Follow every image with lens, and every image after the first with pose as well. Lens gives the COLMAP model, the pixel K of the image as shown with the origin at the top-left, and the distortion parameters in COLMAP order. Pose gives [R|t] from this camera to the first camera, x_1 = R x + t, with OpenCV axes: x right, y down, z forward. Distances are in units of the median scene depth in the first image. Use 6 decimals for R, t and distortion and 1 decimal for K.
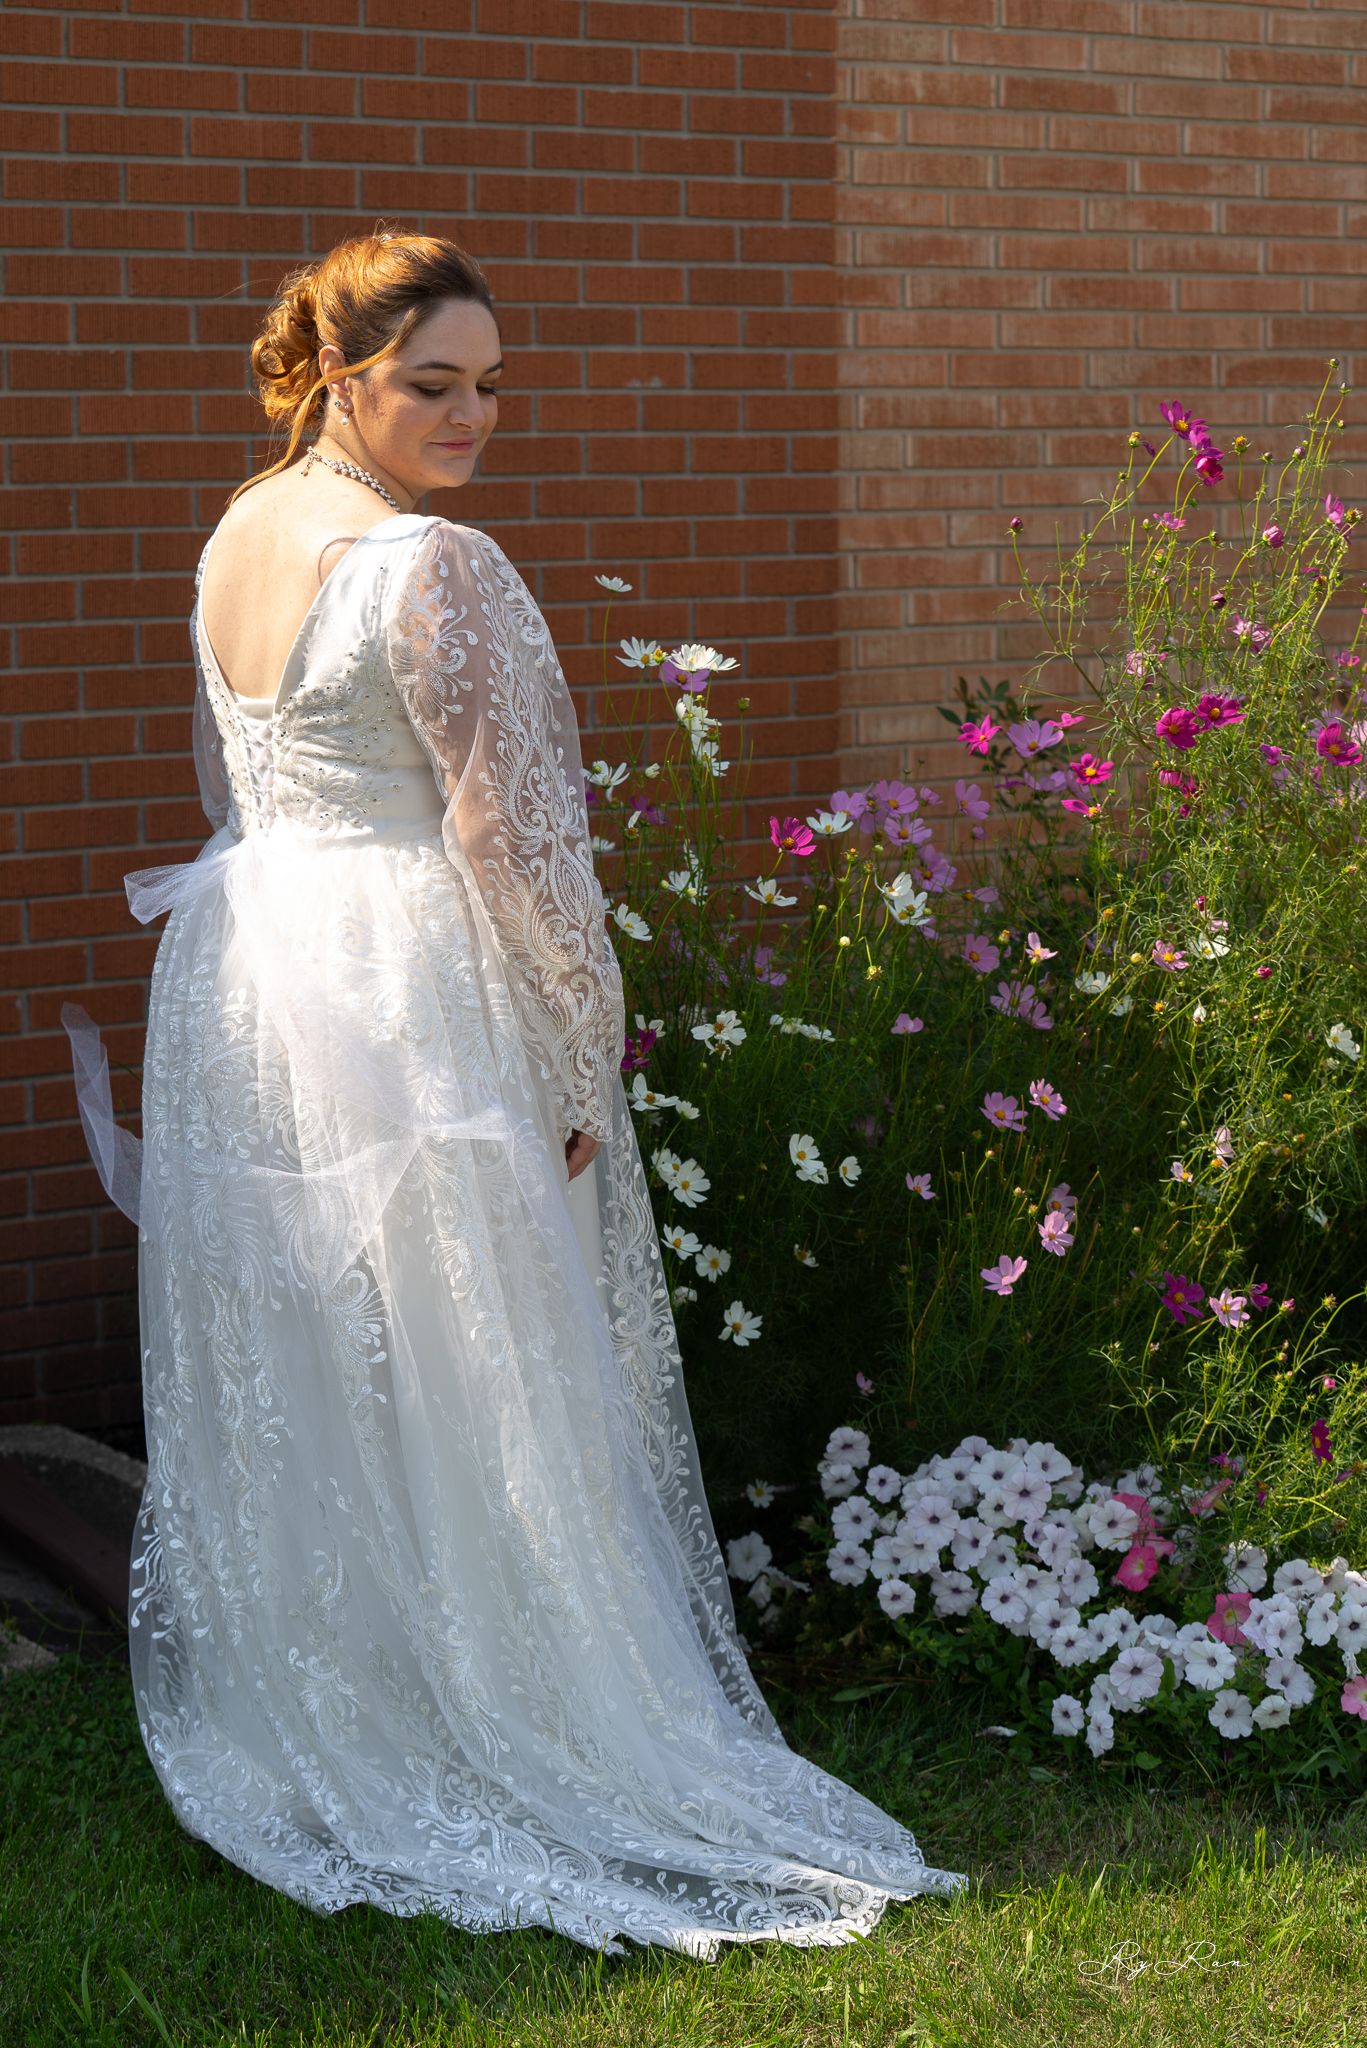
lens RADIAL K [[4203.1, 0, 682.0], [0, 4203.1, 1020.8], [0, 0, 1]] dist [-0.077497, 0.000000]
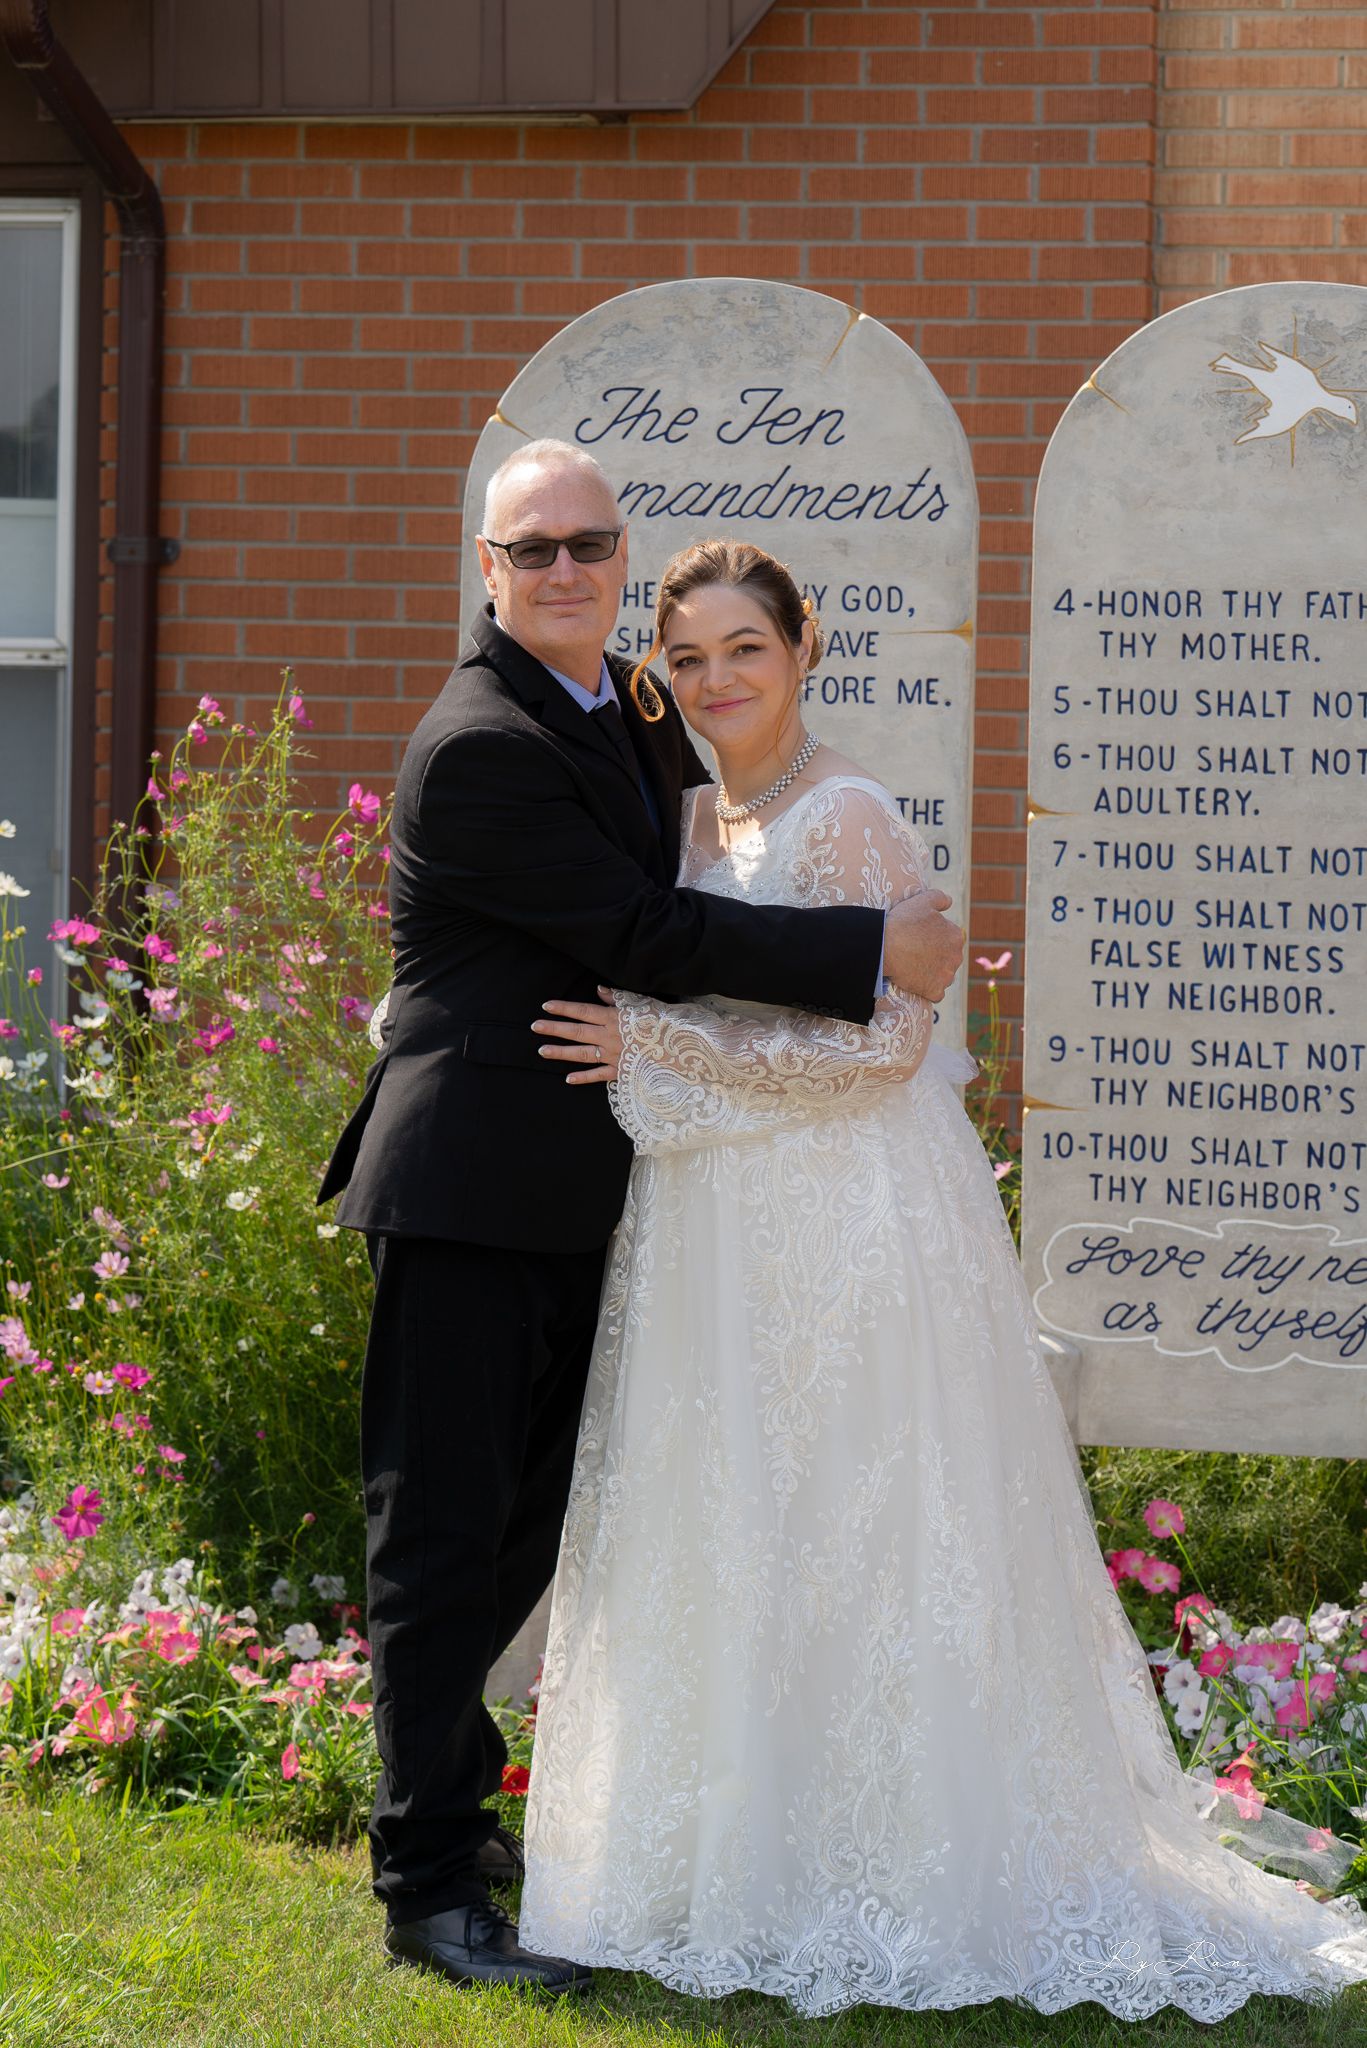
lens RADIAL K [[5470.2, 0, 663.1], [0, 5470.2, 1041.0], [0, 0, 1]] dist [-0.030764, 0.000000]
pose [[0.684691, 0.057272, -0.726580, 1.084109], [-0.131722, 0.990215, -0.046075, 0.010284], [0.716832, 0.127254, 0.685535, -0.015086]]
